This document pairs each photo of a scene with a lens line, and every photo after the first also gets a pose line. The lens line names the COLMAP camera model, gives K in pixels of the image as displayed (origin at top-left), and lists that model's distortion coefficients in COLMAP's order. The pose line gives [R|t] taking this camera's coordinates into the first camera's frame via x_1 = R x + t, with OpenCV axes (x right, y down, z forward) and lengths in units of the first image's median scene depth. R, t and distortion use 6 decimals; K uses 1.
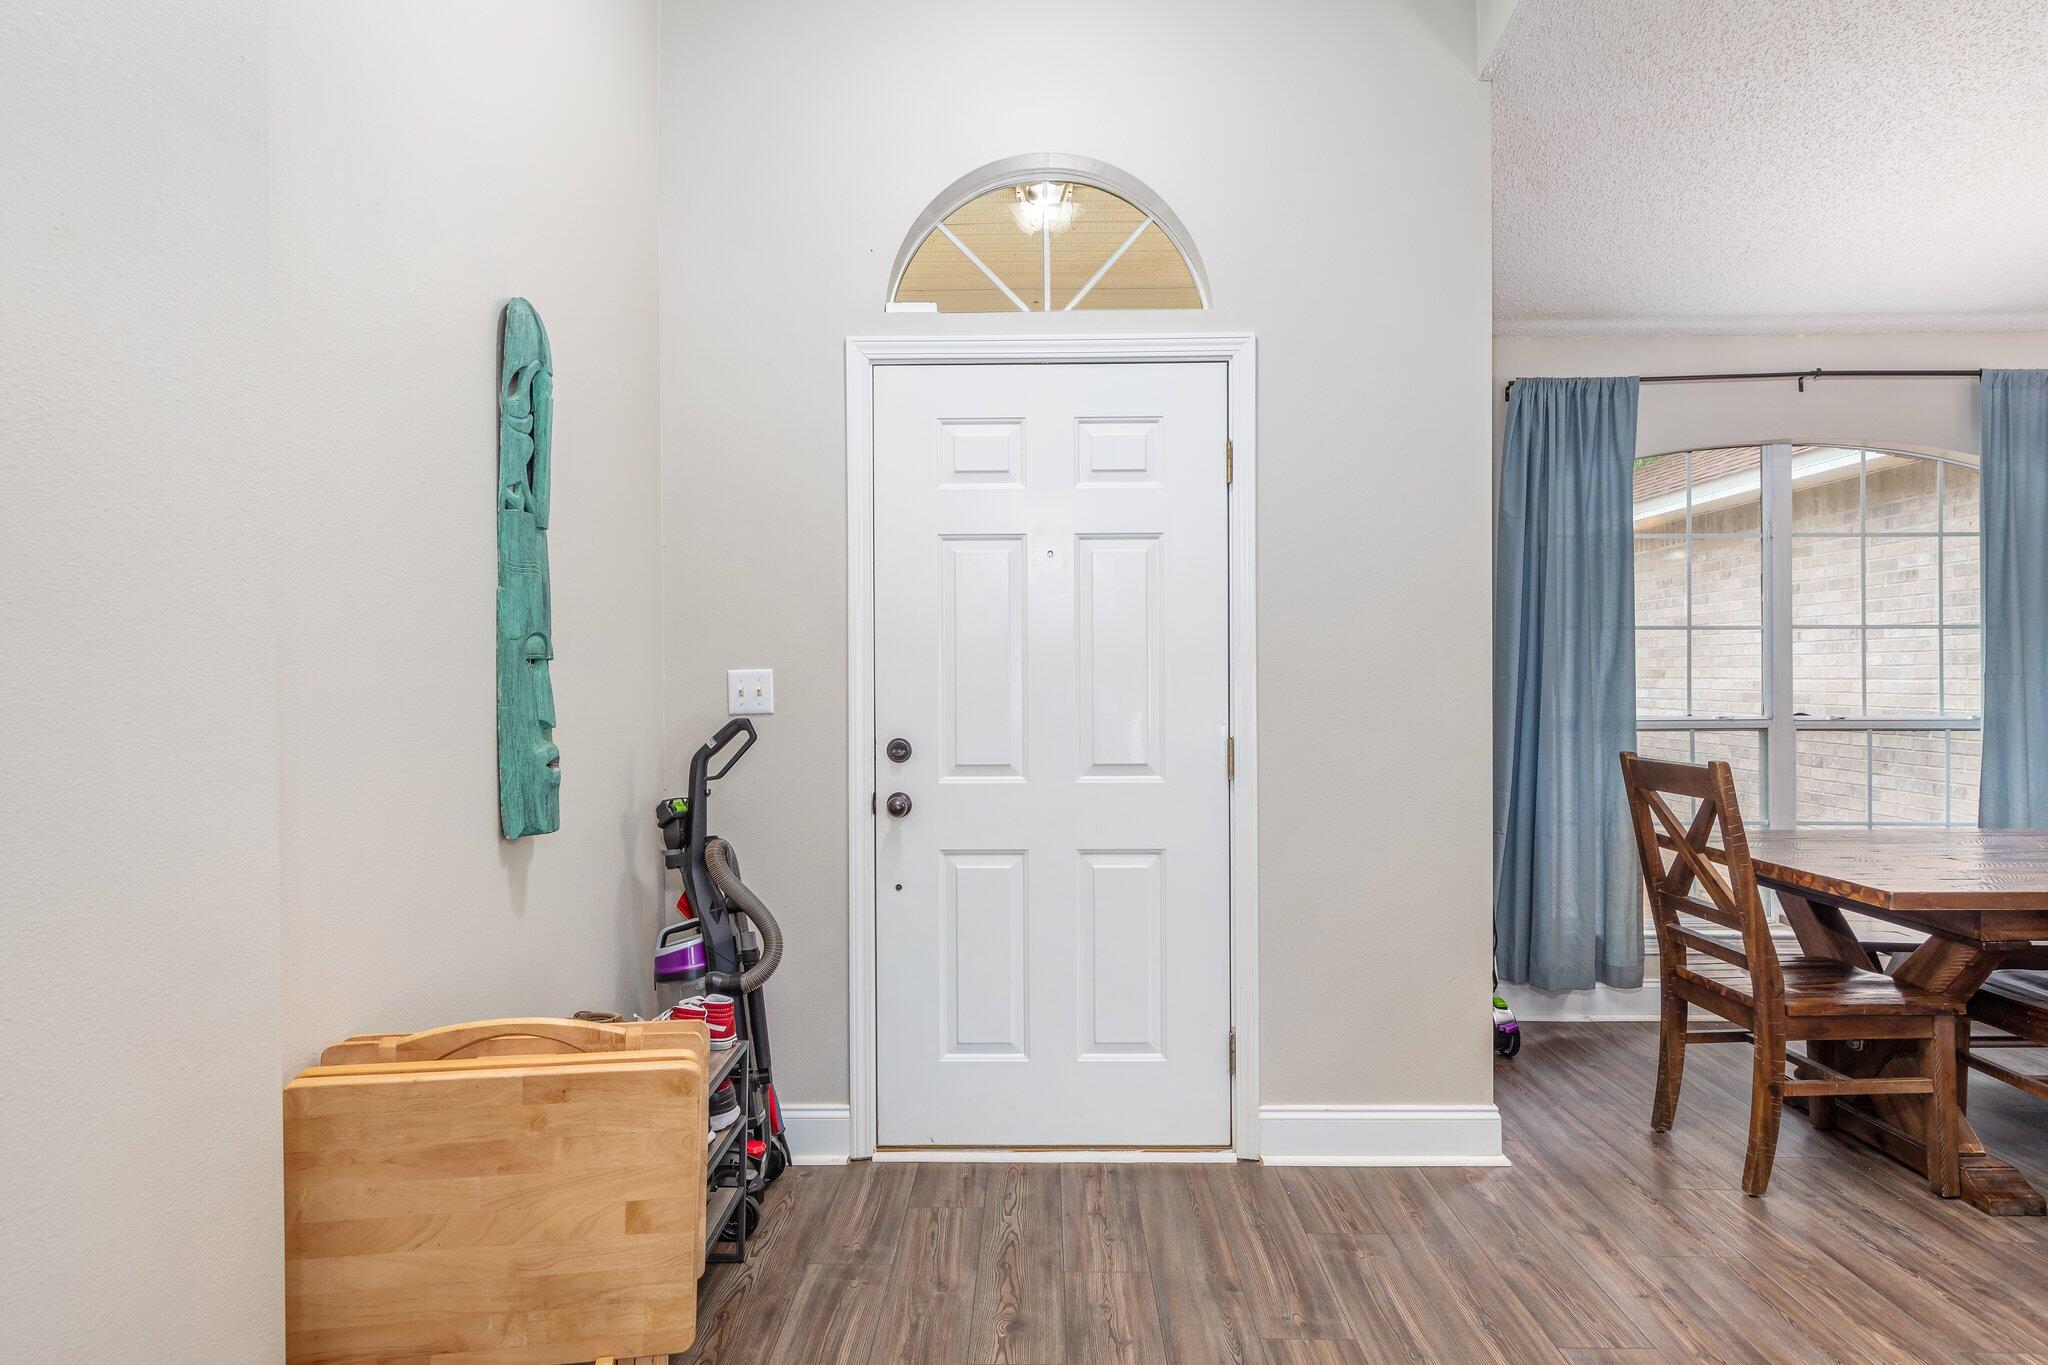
lens RADIAL K [[1149.7, 0, 1020.6], [0, 1149.7, 673.2], [0, 0, 1]] dist [-0.000983, -0.000445]
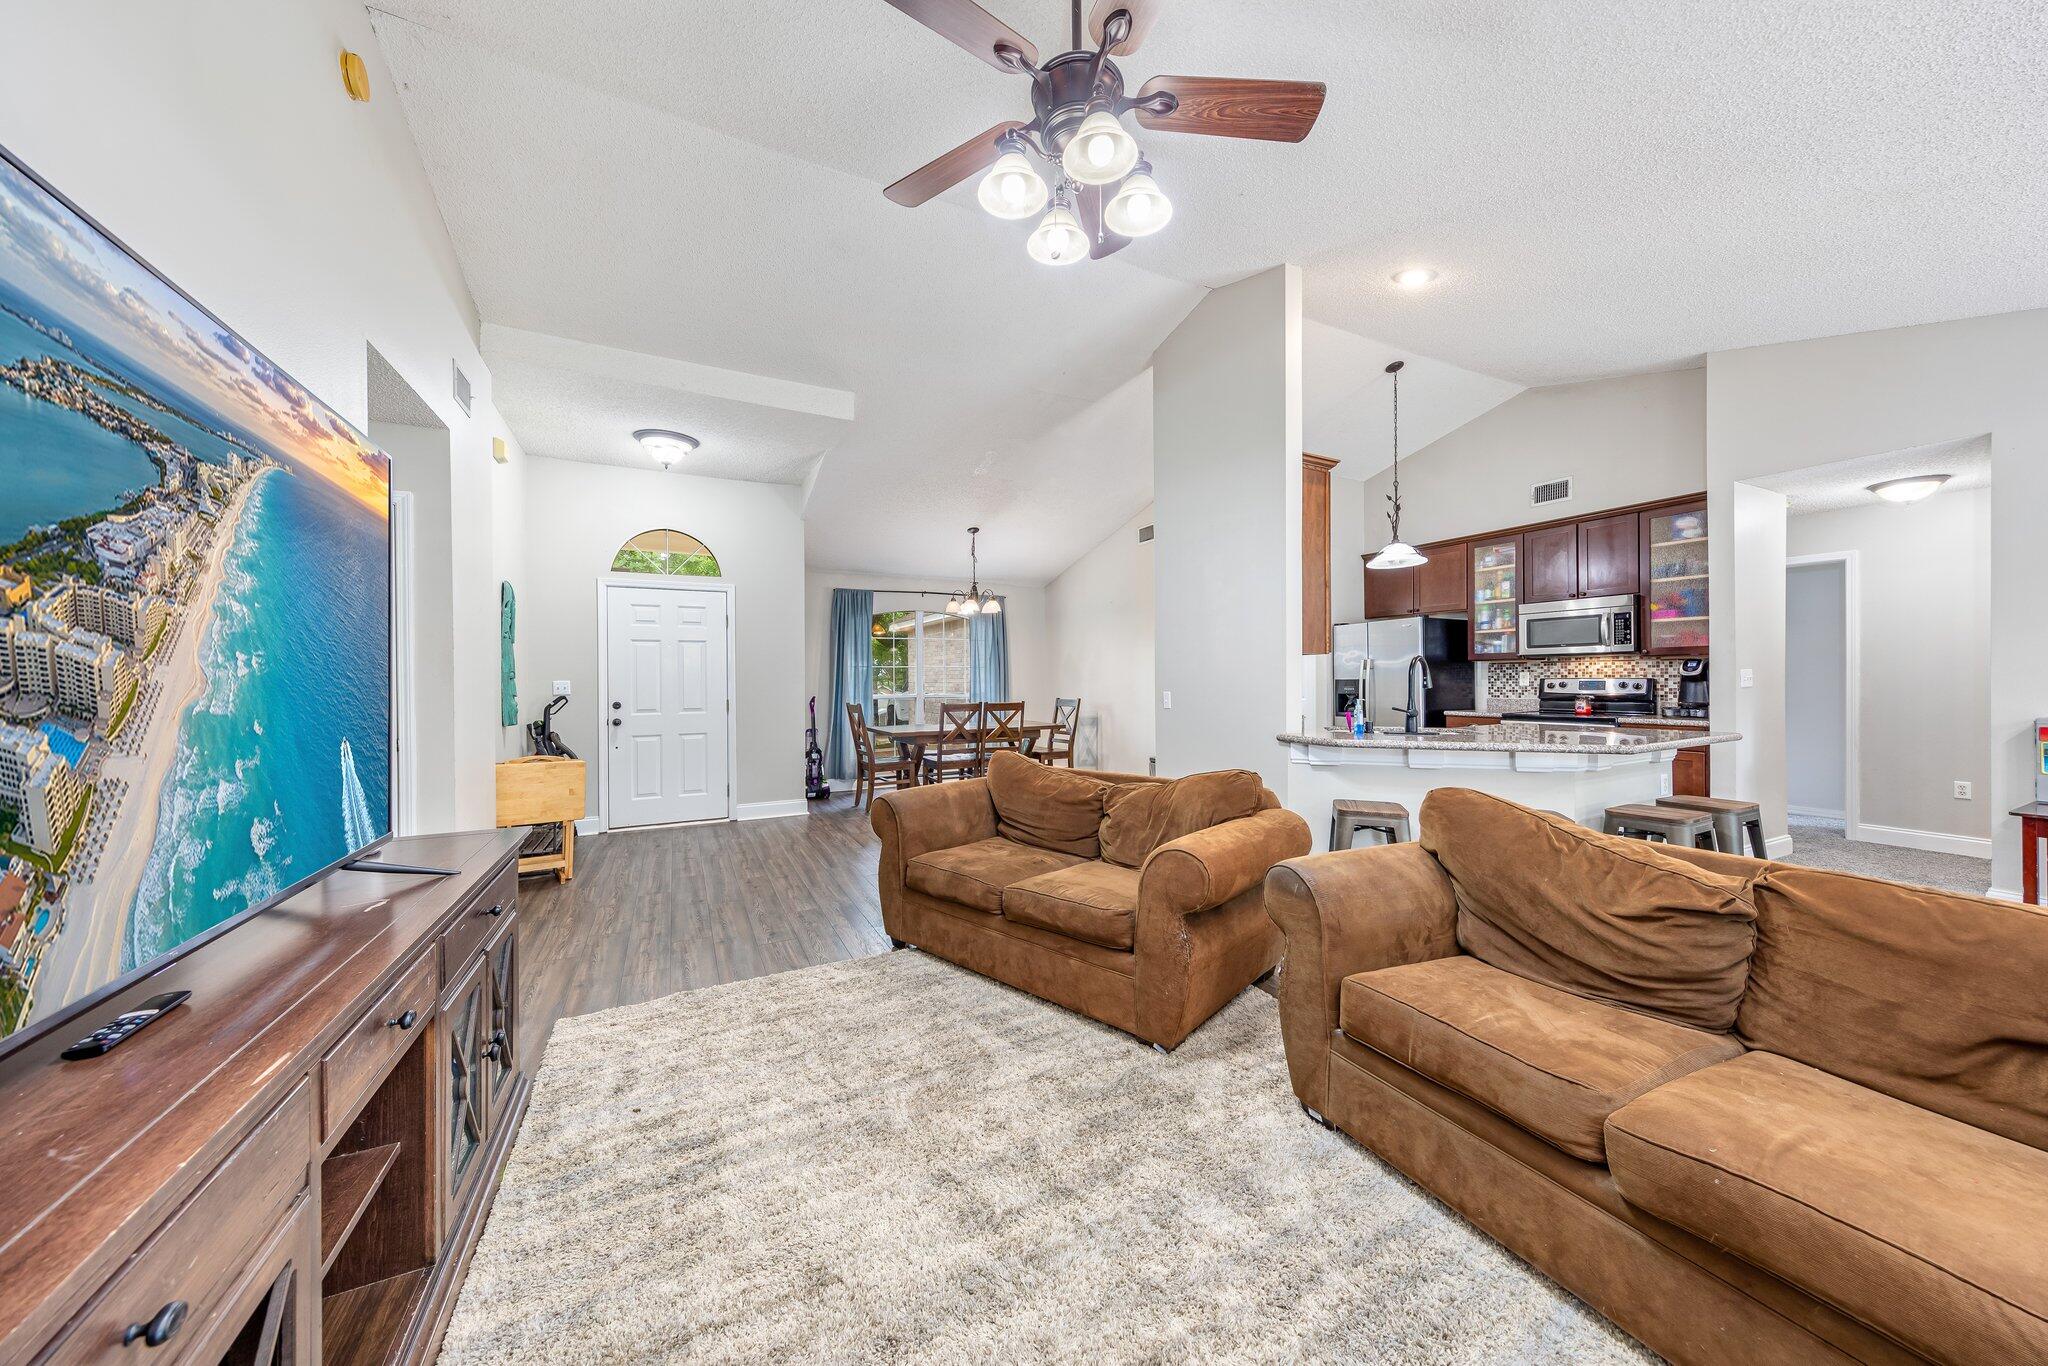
lens RADIAL K [[686.1, 0, 1024.9], [0, 686.1, 679.8], [0, 0, 1]] dist [0.000990, -0.000011]
pose [[0.881932, 0.000098, 0.471377, -0.002601], [0.000237, 1.000000, -0.000652, -0.004152], [-0.471377, 0.000687, 0.881932, -1.263326]]
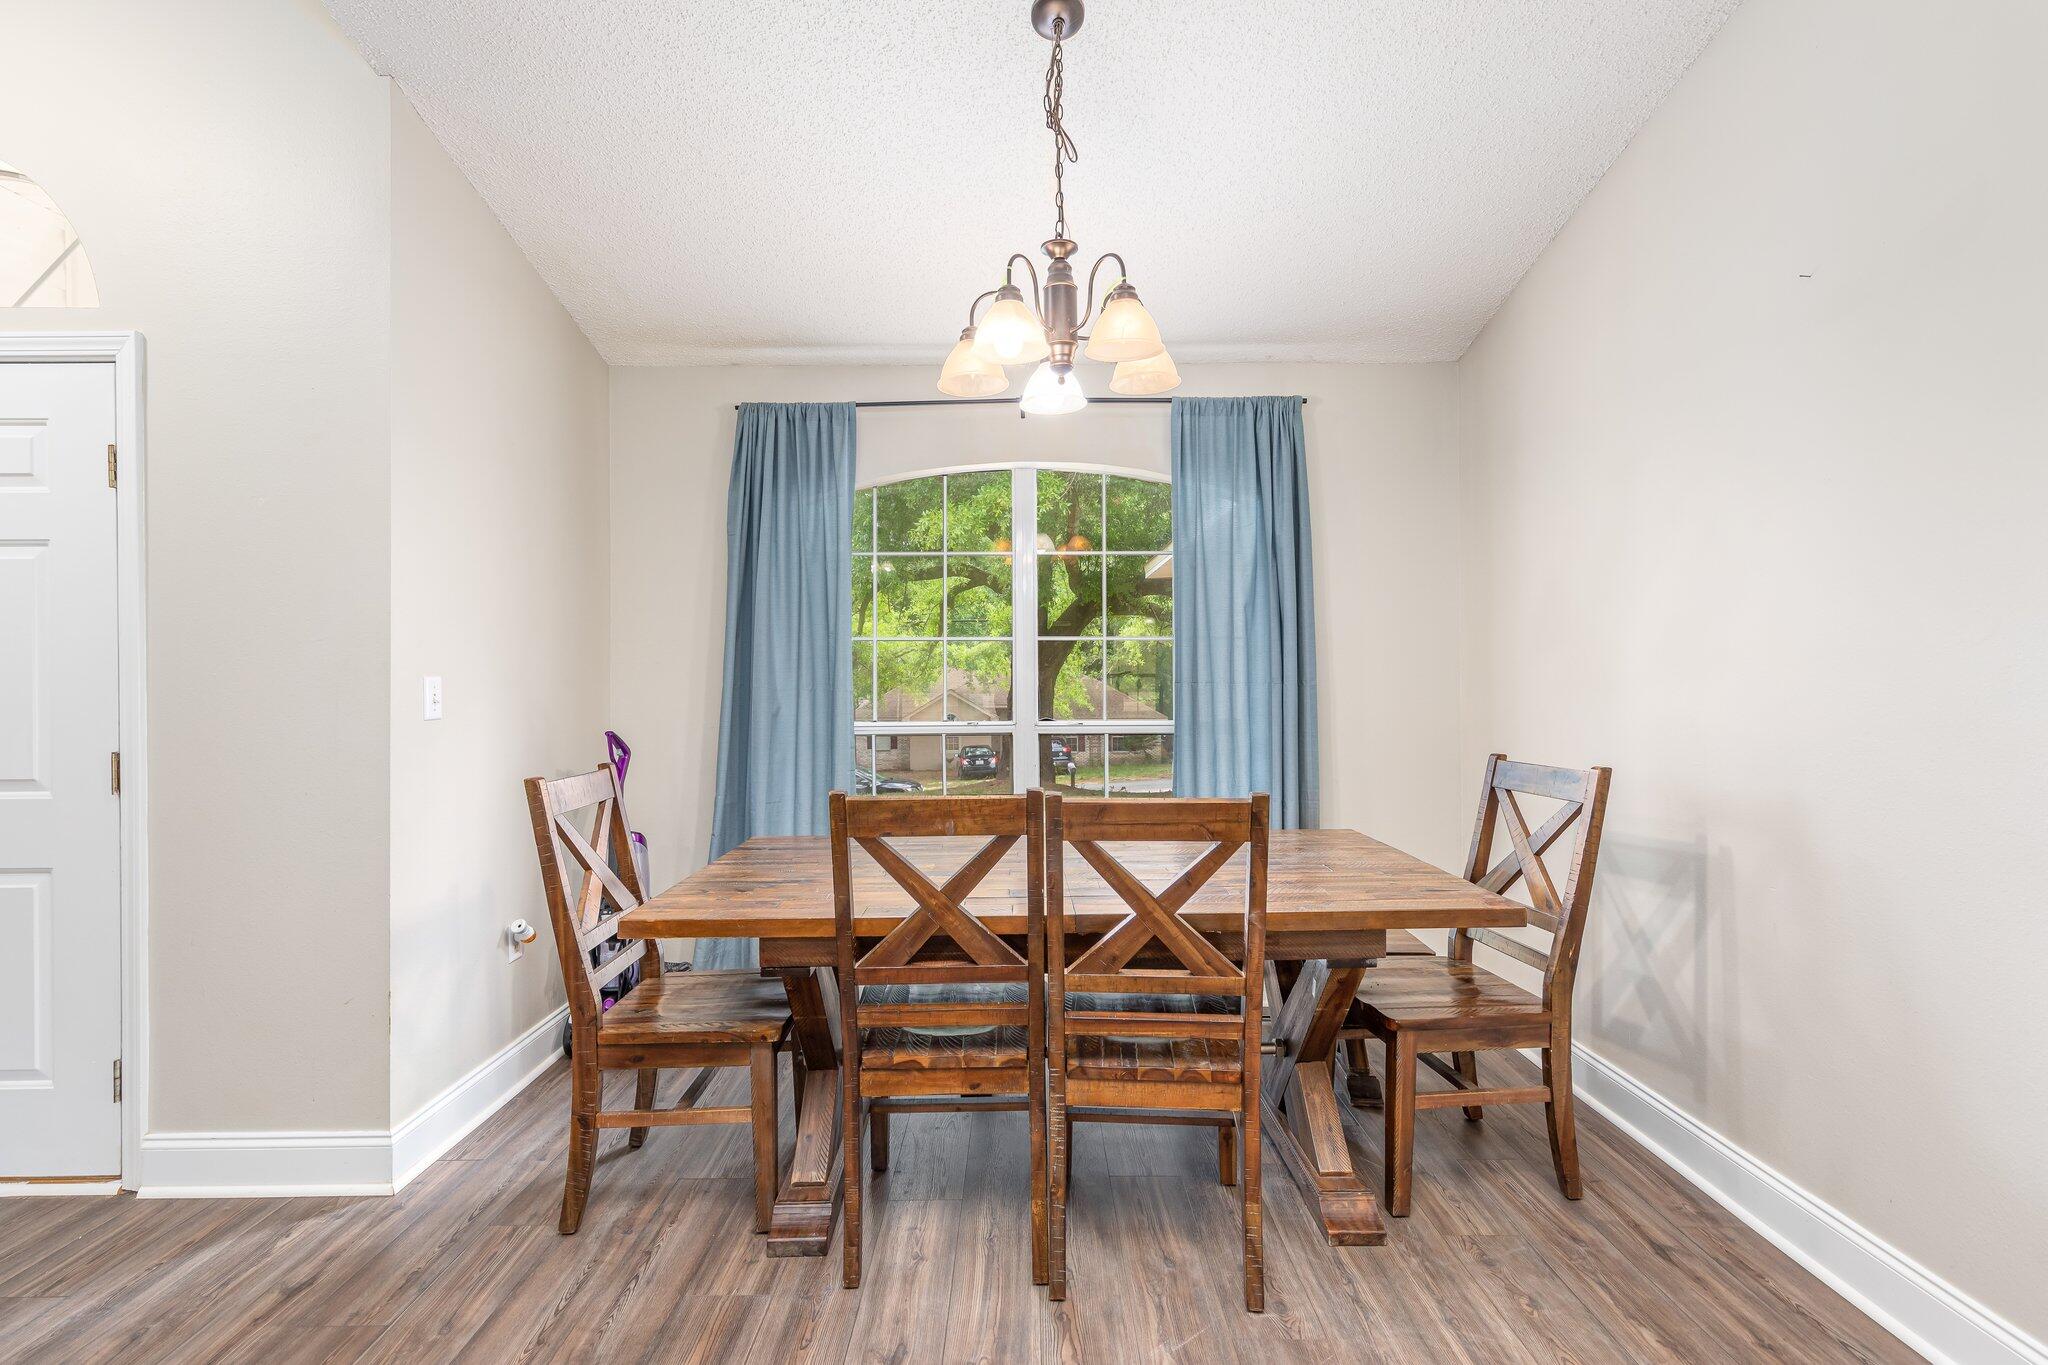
lens RADIAL K [[915.8, 0, 1024.4], [0, 915.8, 678.3], [0, 0, 1]] dist [0.002786, 0.000609]
pose [[0.999716, -0.000583, 0.023817, 0.922819], [0.000600, 1.000000, -0.000677, -0.004884], [-0.023816, 0.000691, 0.999716, 0.211163]]
